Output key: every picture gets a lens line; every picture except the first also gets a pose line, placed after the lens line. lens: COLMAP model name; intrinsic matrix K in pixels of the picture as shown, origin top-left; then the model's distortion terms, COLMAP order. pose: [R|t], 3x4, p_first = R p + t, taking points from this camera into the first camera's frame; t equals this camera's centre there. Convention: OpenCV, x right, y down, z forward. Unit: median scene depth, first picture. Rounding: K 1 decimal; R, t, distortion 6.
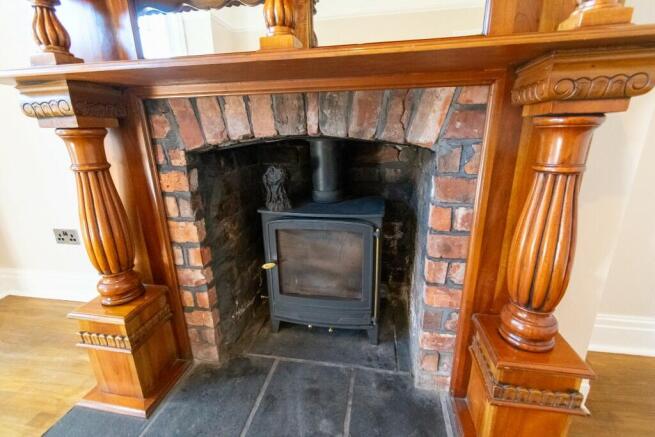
lens RADIAL K [[288.7, 0, 324.2], [0, 288.7, 217.4], [0, 0, 1]] dist [-0.000152, 0.000147]
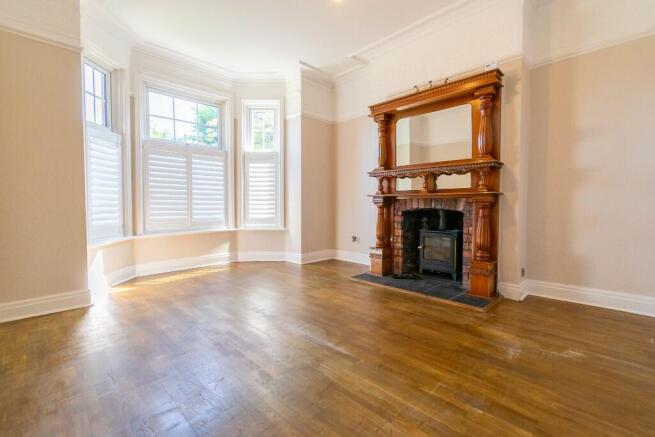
lens RADIAL K [[288.7, 0, 326.7], [0, 288.7, 217.4], [0, 0, 1]] dist [-0.000152, 0.000147]
pose [[0.818440, 0.043938, -0.572909, 0.897169], [-0.182326, 0.965403, -0.186427, 0.730868], [0.544897, 0.257035, 0.798136, -2.544413]]
